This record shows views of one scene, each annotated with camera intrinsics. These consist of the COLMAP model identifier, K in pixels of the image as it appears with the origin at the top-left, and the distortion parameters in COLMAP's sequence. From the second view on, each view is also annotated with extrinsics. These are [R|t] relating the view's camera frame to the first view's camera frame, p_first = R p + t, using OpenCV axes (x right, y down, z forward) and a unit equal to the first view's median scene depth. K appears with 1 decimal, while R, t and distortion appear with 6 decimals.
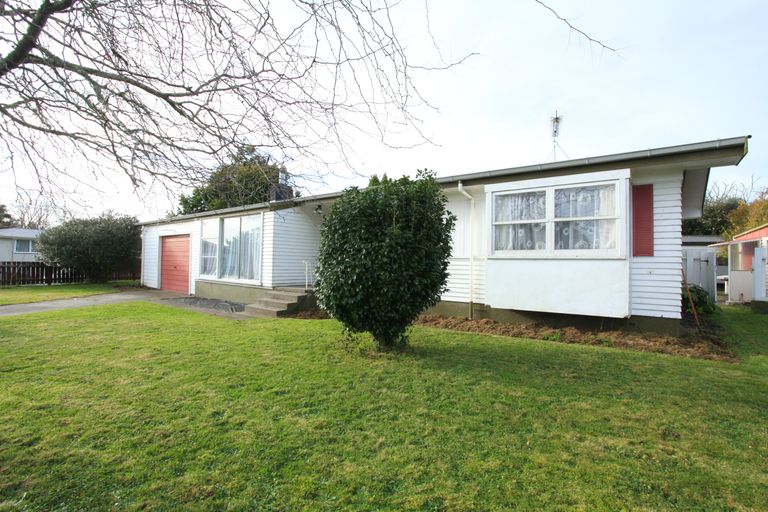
lens RADIAL K [[378.1, 0, 384.0], [0, 378.1, 256.0], [0, 0, 1]] dist [-0.071825, 0.034663]
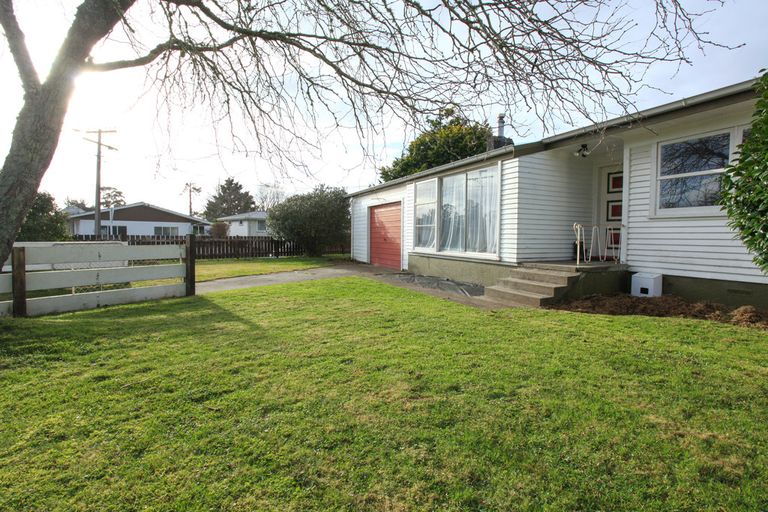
lens RADIAL K [[378.1, 0, 384.0], [0, 378.1, 256.0], [0, 0, 1]] dist [-0.071825, 0.034663]
pose [[0.889049, 0.010922, -0.457681, -0.163617], [0.017821, 0.998132, 0.058438, 0.019079], [0.457464, -0.060111, 0.887194, 0.202386]]
